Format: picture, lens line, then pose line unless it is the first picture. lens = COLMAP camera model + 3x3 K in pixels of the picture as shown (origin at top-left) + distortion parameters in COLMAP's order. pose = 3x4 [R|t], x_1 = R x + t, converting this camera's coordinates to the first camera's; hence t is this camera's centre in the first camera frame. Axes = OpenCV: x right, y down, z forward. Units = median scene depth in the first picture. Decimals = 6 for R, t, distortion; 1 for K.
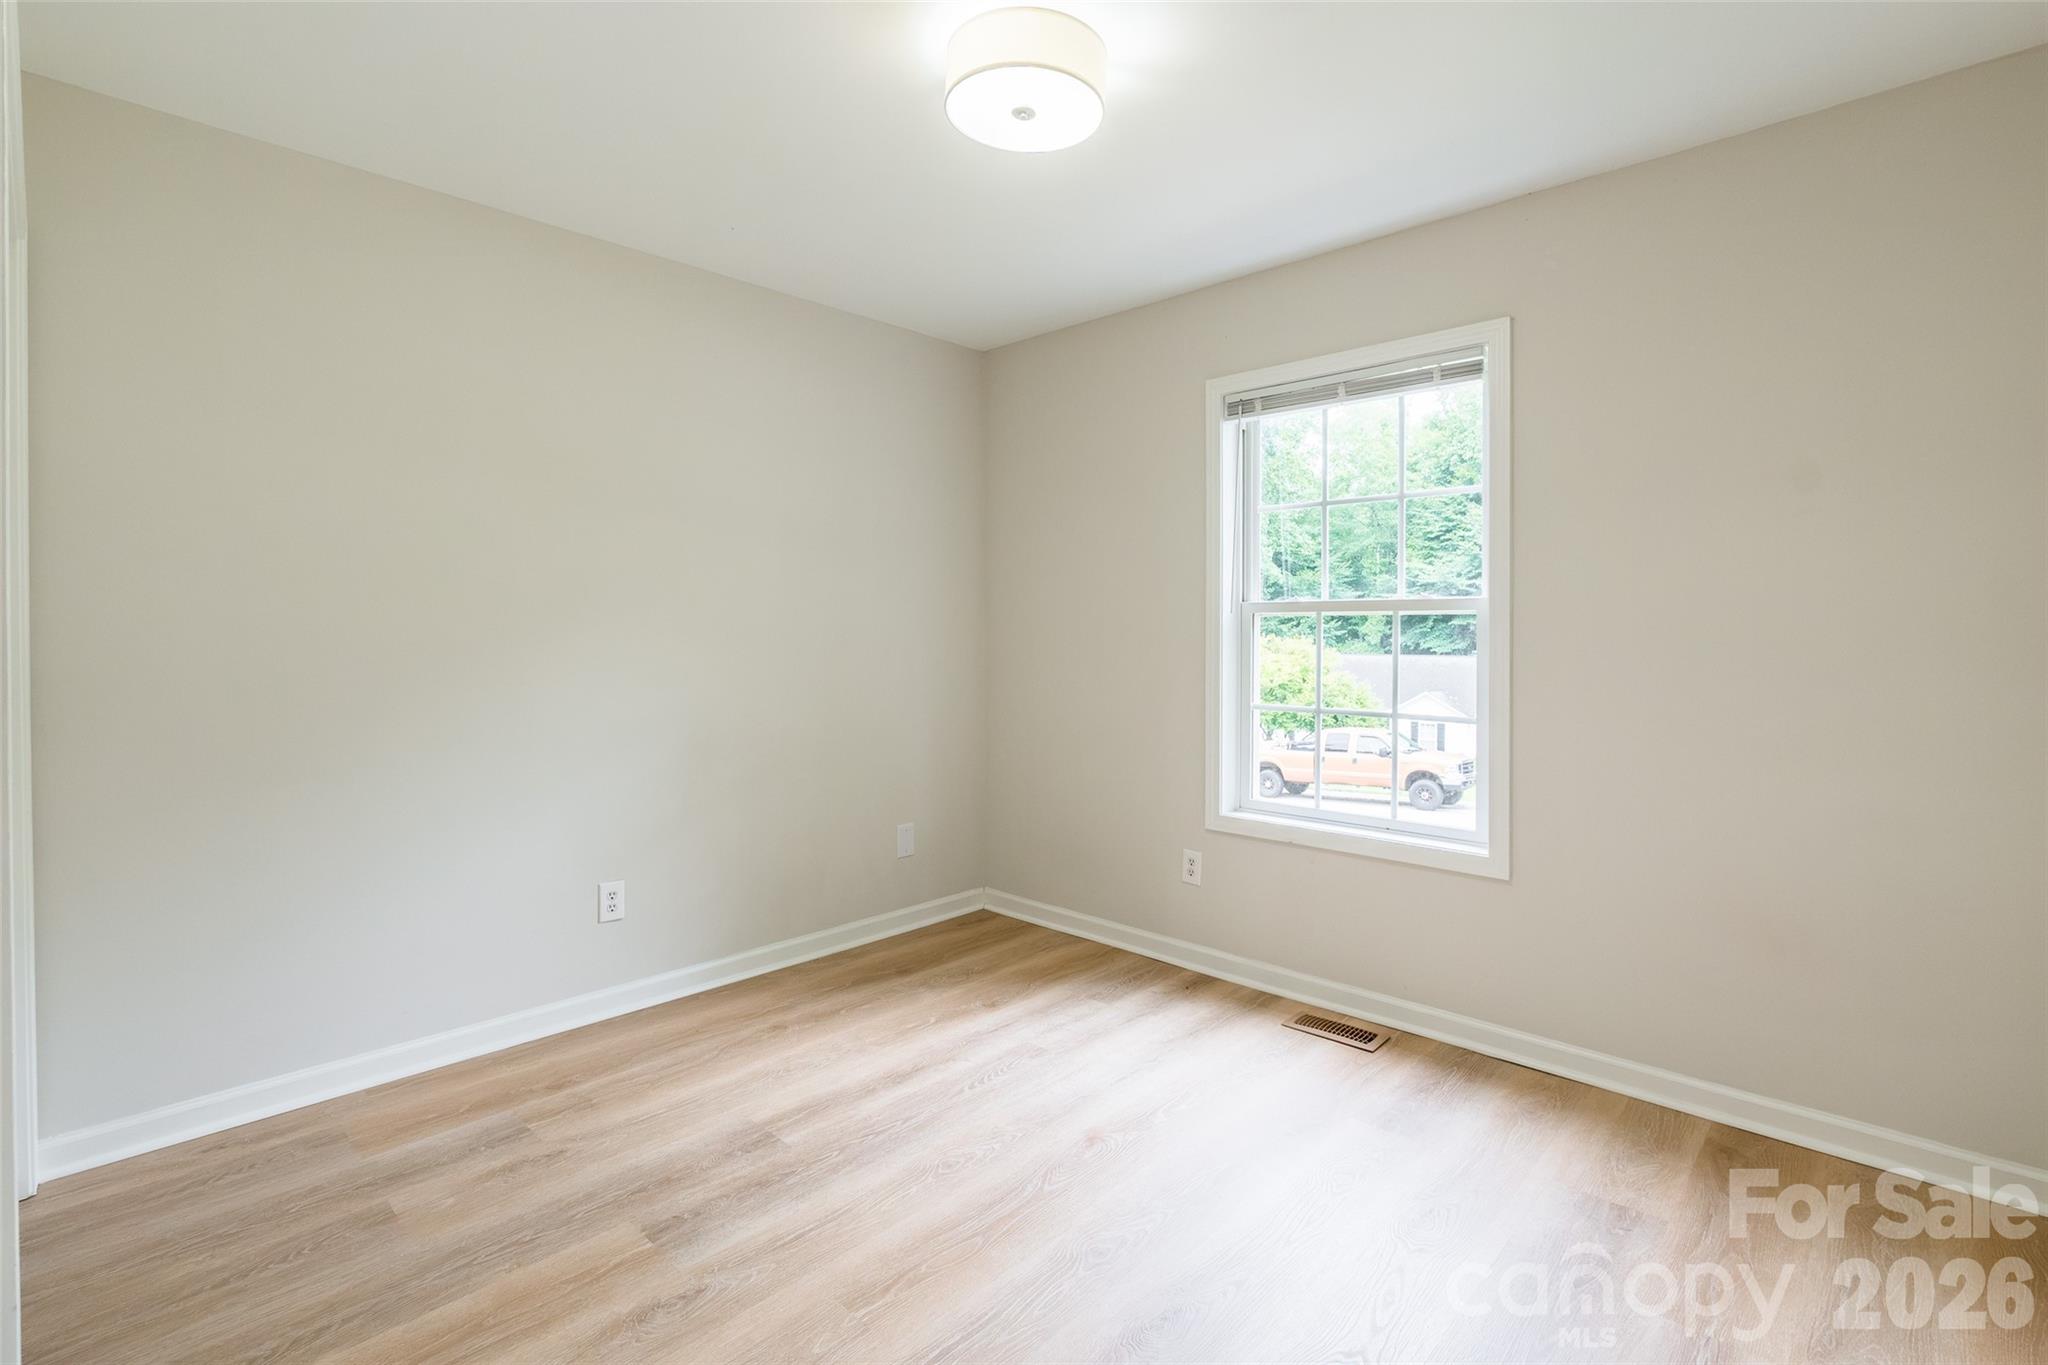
lens RADIAL K [[964.3, 0, 994.6], [0, 964.3, 625.5], [0, 0, 1]] dist [-0.018389, 0.000614]
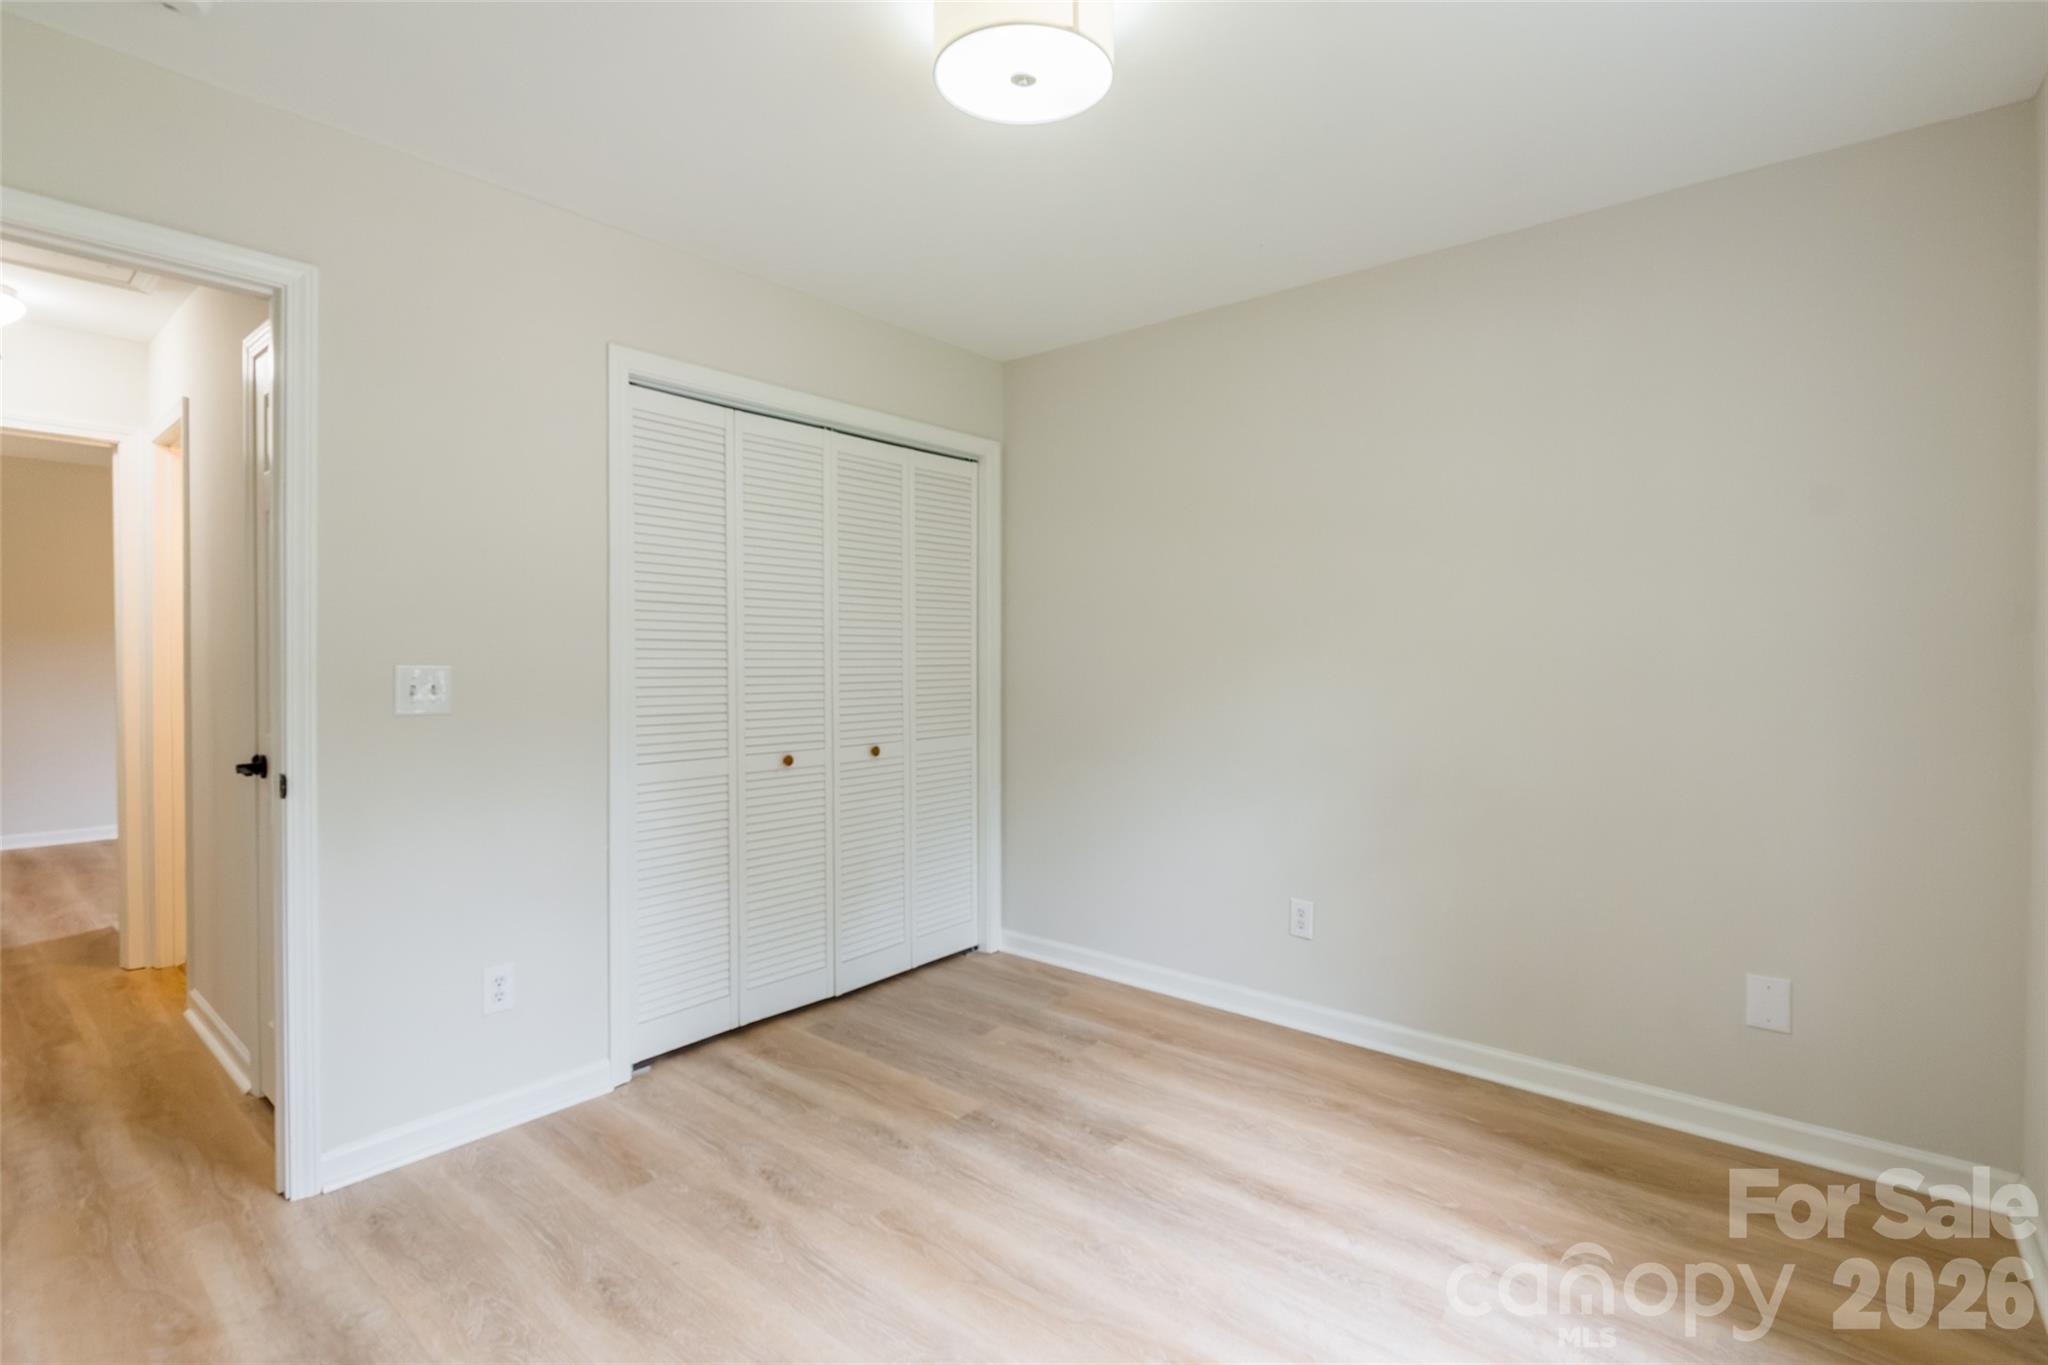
lens RADIAL K [[964.3, 0, 1023.6], [0, 964.3, 677.7], [0, 0, 1]] dist [-0.018389, 0.000614]
pose [[0.057680, 0.018801, -0.998158, 0.749867], [0.001964, 0.999819, 0.018946, 0.011008], [0.998333, -0.003053, 0.057633, 0.792593]]
